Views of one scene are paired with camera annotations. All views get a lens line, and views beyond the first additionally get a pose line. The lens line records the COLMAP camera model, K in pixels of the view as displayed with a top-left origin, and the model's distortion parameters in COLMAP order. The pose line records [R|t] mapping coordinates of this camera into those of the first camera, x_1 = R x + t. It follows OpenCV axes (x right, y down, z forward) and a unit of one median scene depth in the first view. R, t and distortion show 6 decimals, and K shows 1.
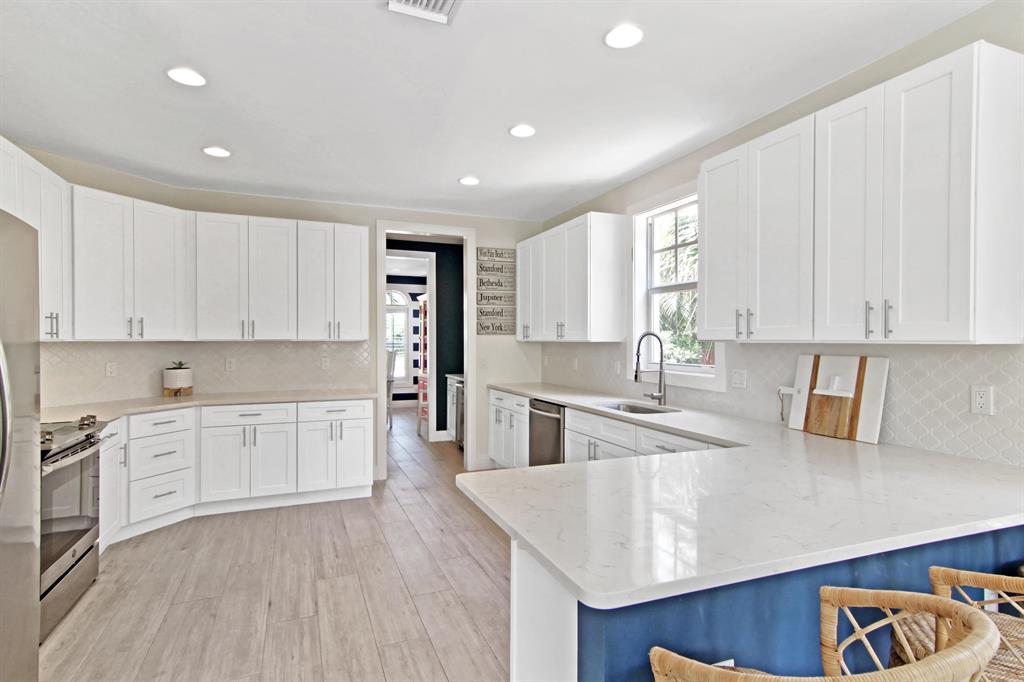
lens RADIAL K [[533.2, 0, 520.9], [0, 533.2, 342.7], [0, 0, 1]] dist [0.029006, 0.001075]
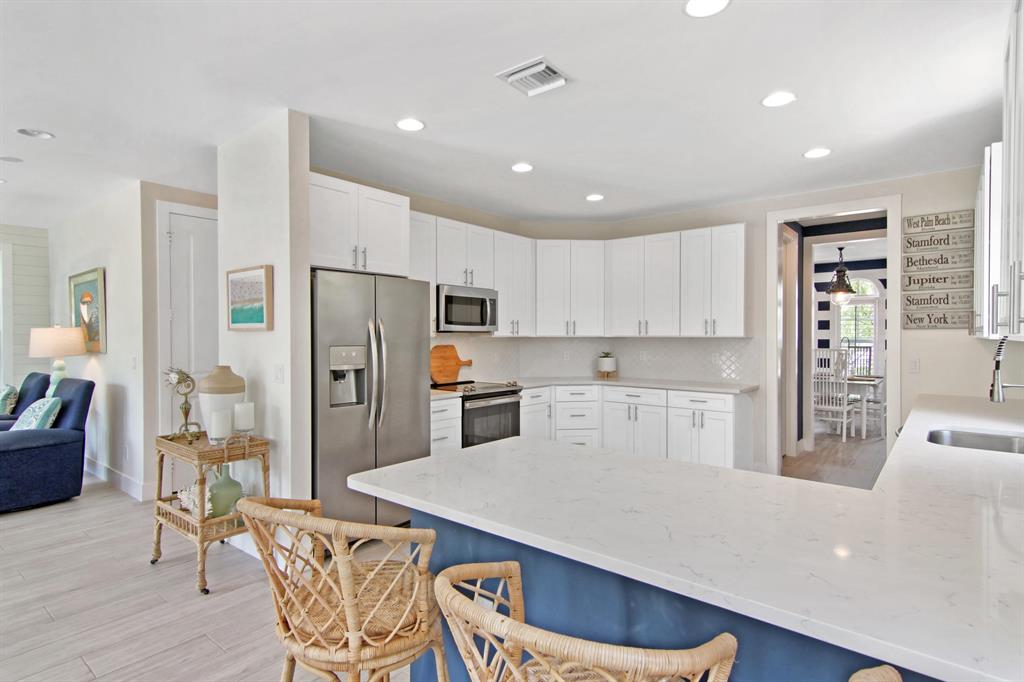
lens RADIAL K [[533.2, 0, 520.9], [0, 533.2, 342.7], [0, 0, 1]] dist [0.029006, 0.001075]
pose [[0.479674, 0.010628, -0.877382, 0.415866], [-0.005917, 0.999943, 0.008877, 0.000697], [0.877427, 0.000934, 0.479710, 0.152635]]
